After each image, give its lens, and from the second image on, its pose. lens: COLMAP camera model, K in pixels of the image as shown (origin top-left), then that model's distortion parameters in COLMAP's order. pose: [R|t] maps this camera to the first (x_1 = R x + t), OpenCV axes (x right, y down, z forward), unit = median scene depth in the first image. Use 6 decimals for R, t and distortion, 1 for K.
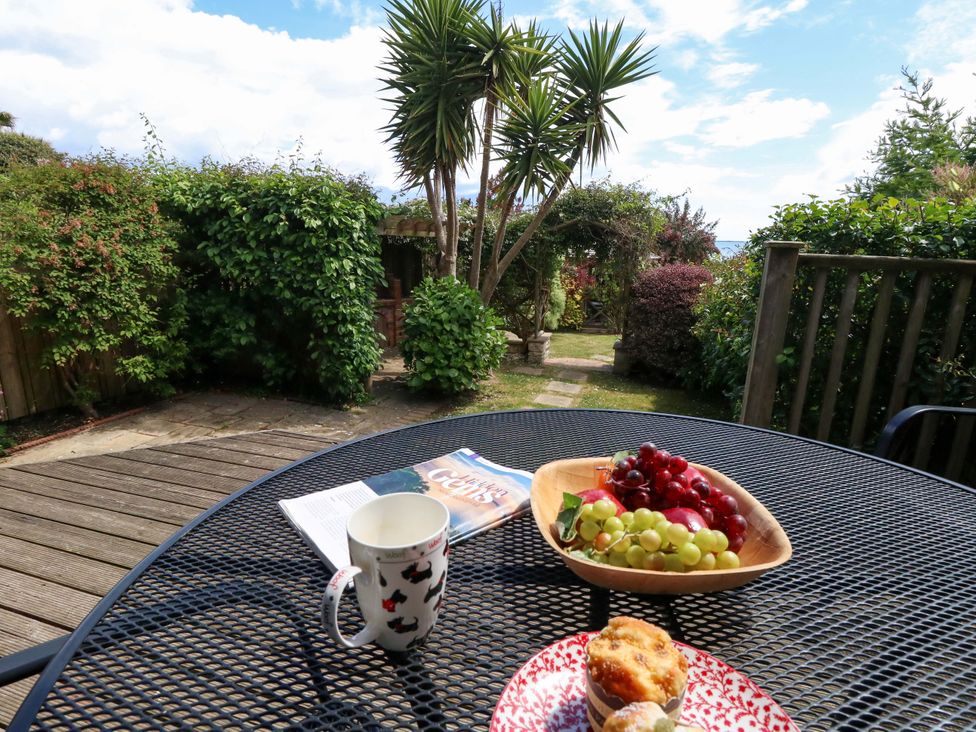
lens RADIAL K [[520.9, 0, 492.9], [0, 520.9, 360.4], [0, 0, 1]] dist [0.000142, 0.000288]
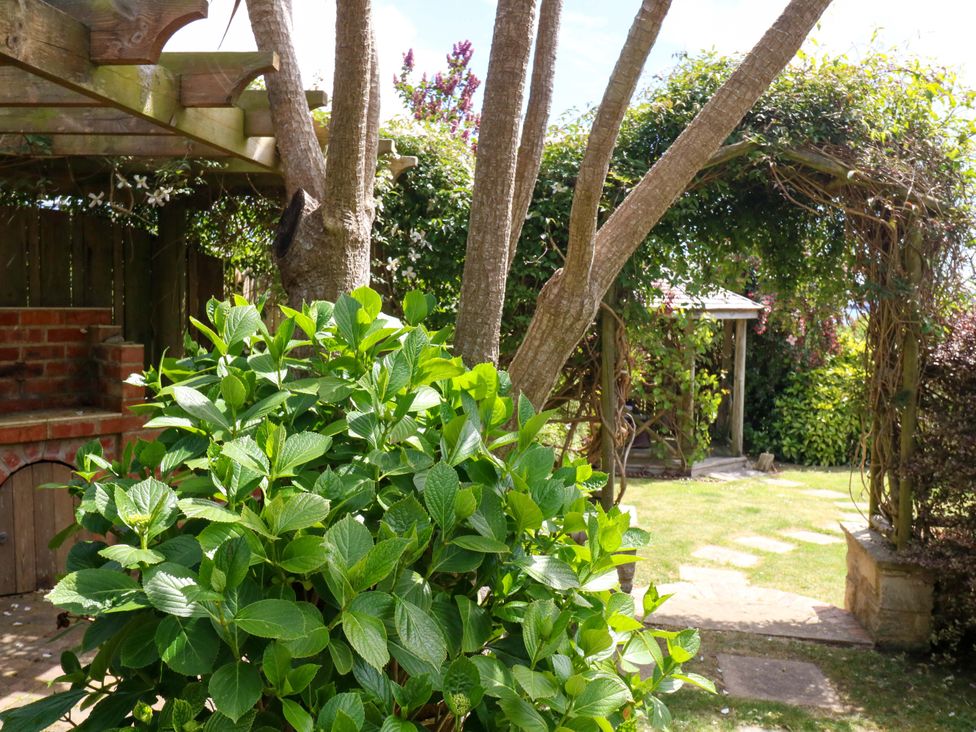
lens RADIAL K [[865.3, 0, 491.5], [0, 865.3, 360.3], [0, 0, 1]] dist [0.002383, 0.009168]
pose [[0.988622, -0.009040, 0.150150, -0.098710], [0.032978, 0.986935, -0.157711, -0.108991], [-0.146762, 0.160868, 0.976003, 0.850740]]
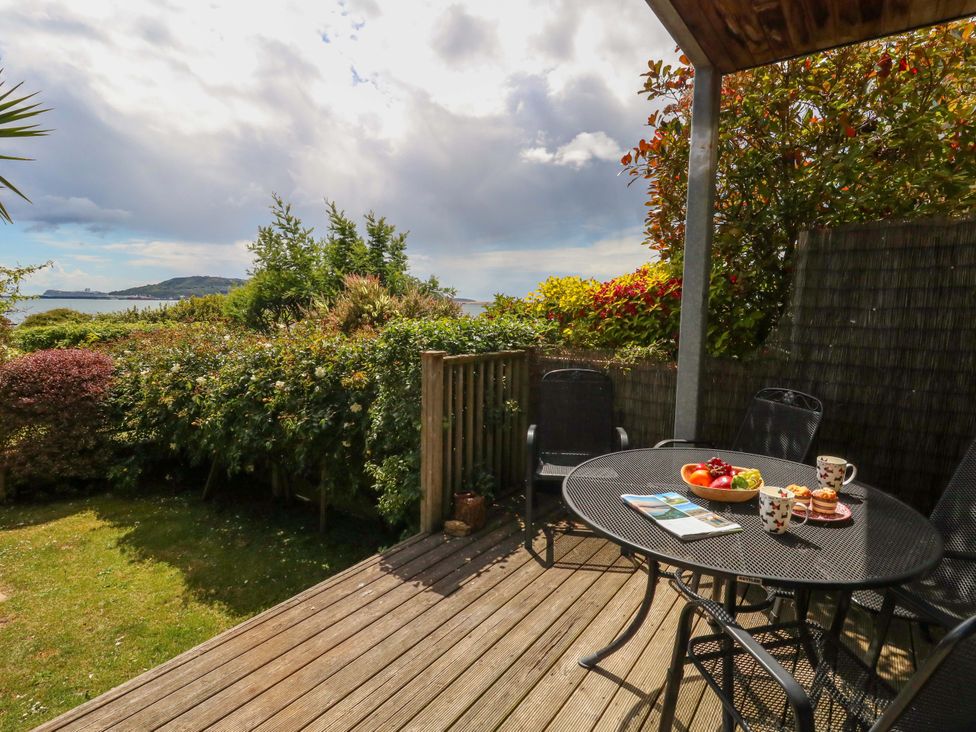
lens RADIAL K [[523.2, 0, 497.1], [0, 523.2, 358.2], [0, 0, 1]] dist [-0.003550, -0.000551]
pose [[0.306686, -0.117020, 0.944590, -0.324499], [0.214868, 0.975307, 0.051062, -0.094259], [-0.927241, 0.187302, 0.324257, 0.122418]]
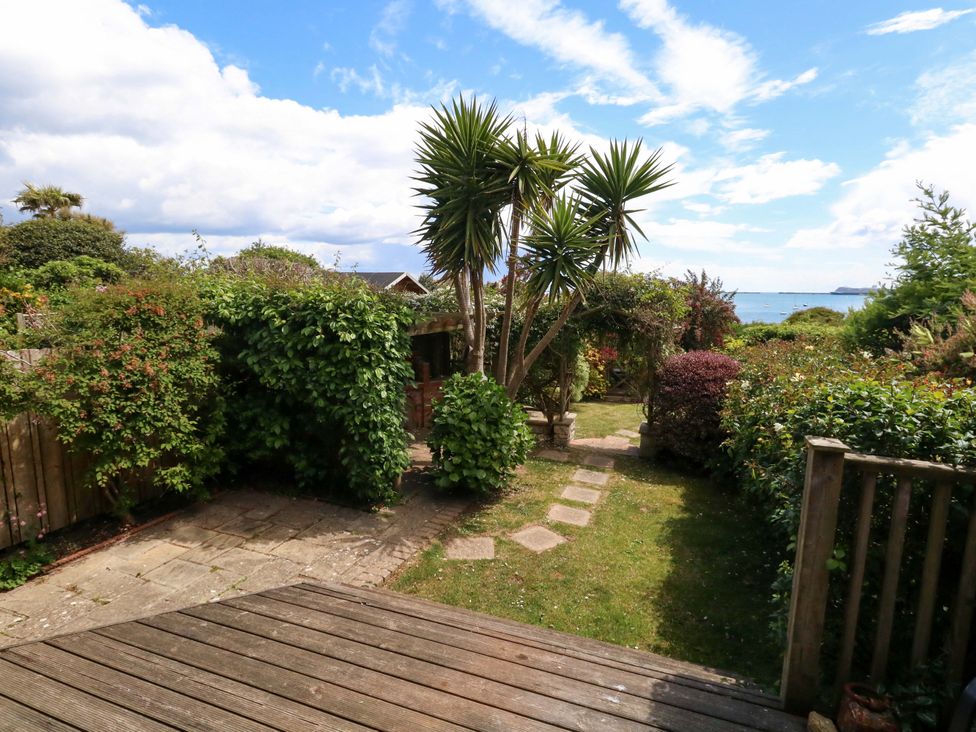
lens RADIAL K [[506.2, 0, 496.4], [0, 506.2, 358.9], [0, 0, 1]] dist [0.000887, -0.000932]
pose [[0.999208, -0.004757, -0.039509, -0.007396], [0.000824, 0.995091, -0.098960, -0.109992], [0.039786, 0.098849, 0.994307, 0.007959]]
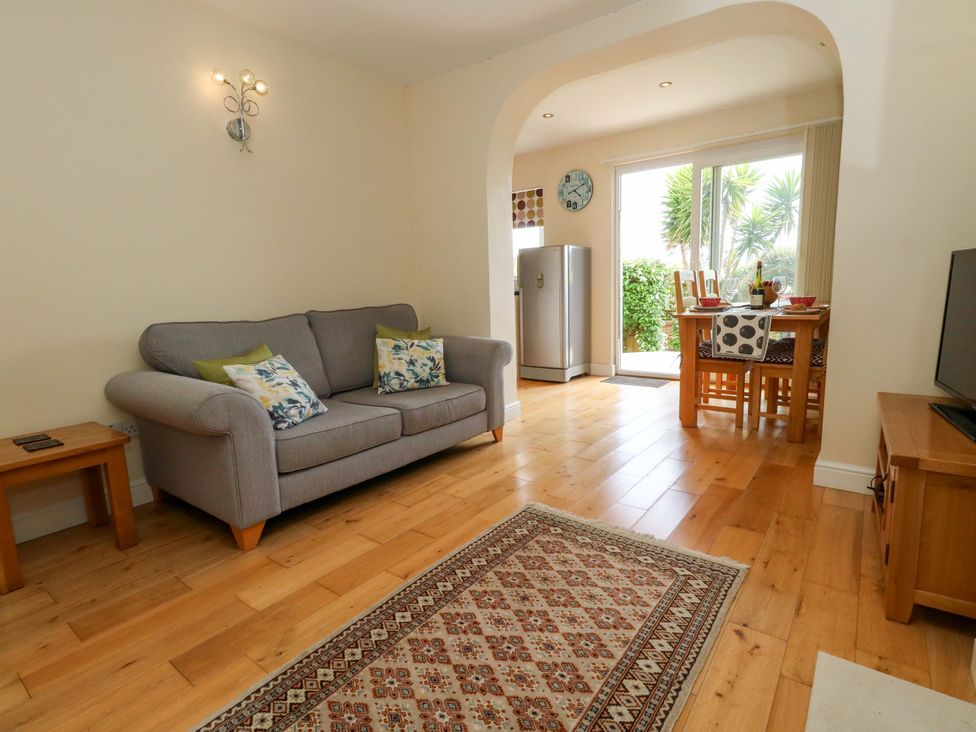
lens RADIAL K [[506.2, 0, 496.4], [0, 506.2, 358.9], [0, 0, 1]] dist [0.000887, -0.000932]
pose [[0.940333, -0.000600, -0.340256, -0.184906], [-0.030954, 0.995701, -0.087300, 0.255359], [0.338846, 0.092624, 0.936271, -1.089003]]
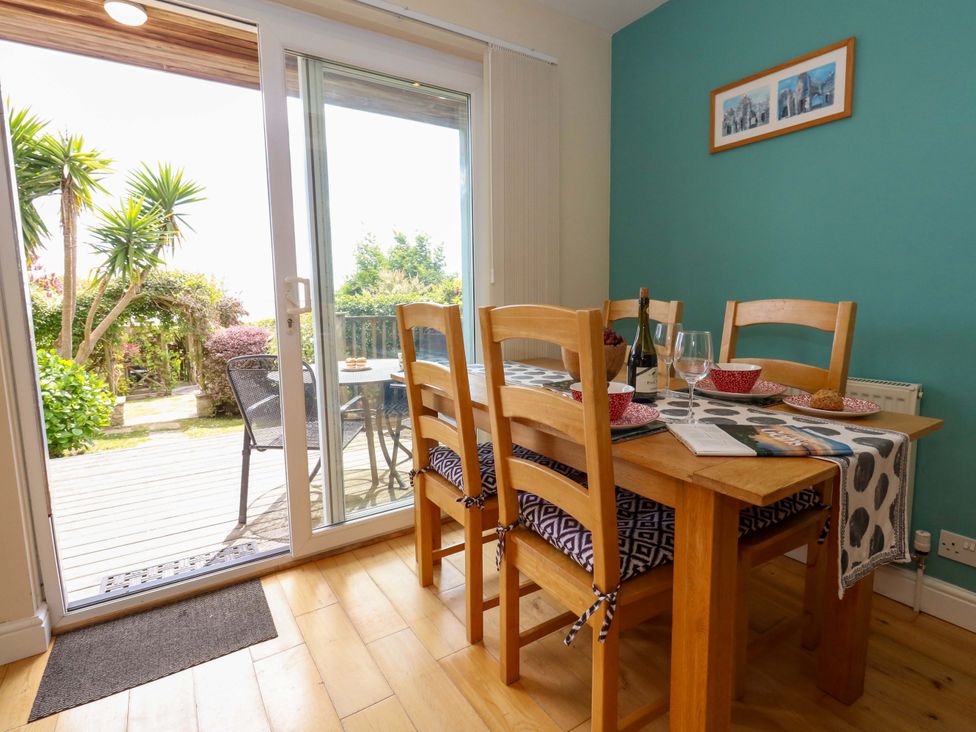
lens RADIAL K [[506.2, 0, 496.4], [0, 506.2, 358.9], [0, 0, 1]] dist [0.000887, -0.000932]
pose [[0.626149, -0.121982, 0.770102, -0.365168], [0.206692, 0.978319, -0.013092, 0.077797], [-0.751808, 0.167371, 0.637786, -0.462456]]
